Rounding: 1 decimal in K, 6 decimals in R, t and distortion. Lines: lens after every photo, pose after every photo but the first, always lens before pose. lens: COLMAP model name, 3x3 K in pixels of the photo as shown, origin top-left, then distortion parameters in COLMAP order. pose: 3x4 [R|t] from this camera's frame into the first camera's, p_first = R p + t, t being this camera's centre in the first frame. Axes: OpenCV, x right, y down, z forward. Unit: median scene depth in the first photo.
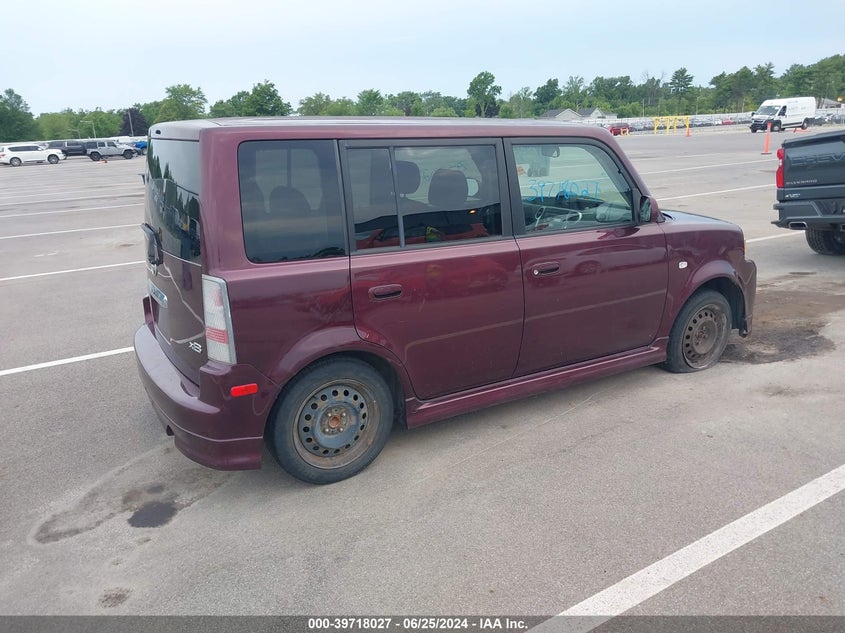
lens RADIAL K [[710.3, 0, 422.5], [0, 710.3, 316.5], [0, 0, 1]] dist [0.001459, -0.000467]
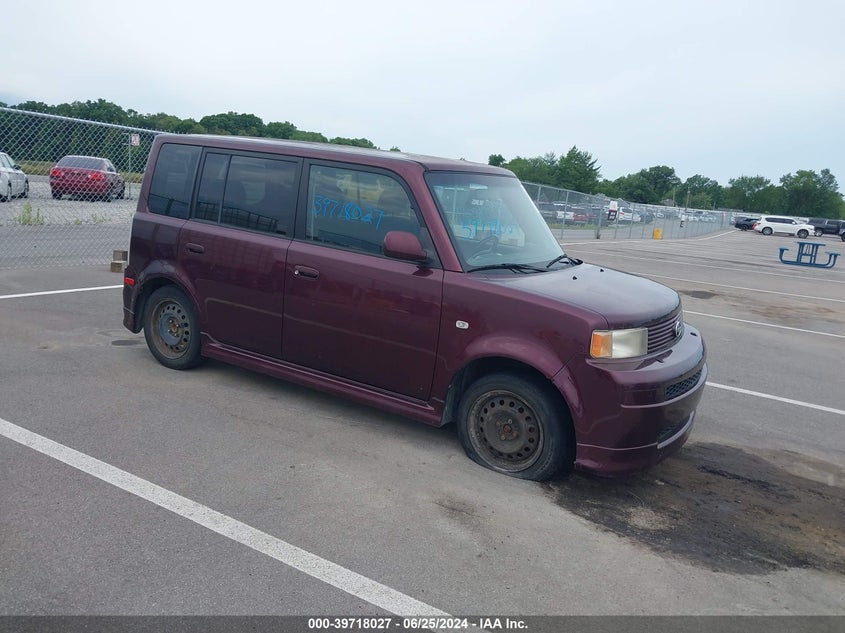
lens RADIAL K [[710.3, 0, 422.5], [0, 710.3, 316.5], [0, 0, 1]] dist [0.001459, -0.000467]
pose [[0.431281, 0.235558, -0.870924, 1.147915], [-0.331480, 0.939172, 0.089869, -0.150695], [0.839117, 0.249935, 0.483130, 0.573437]]
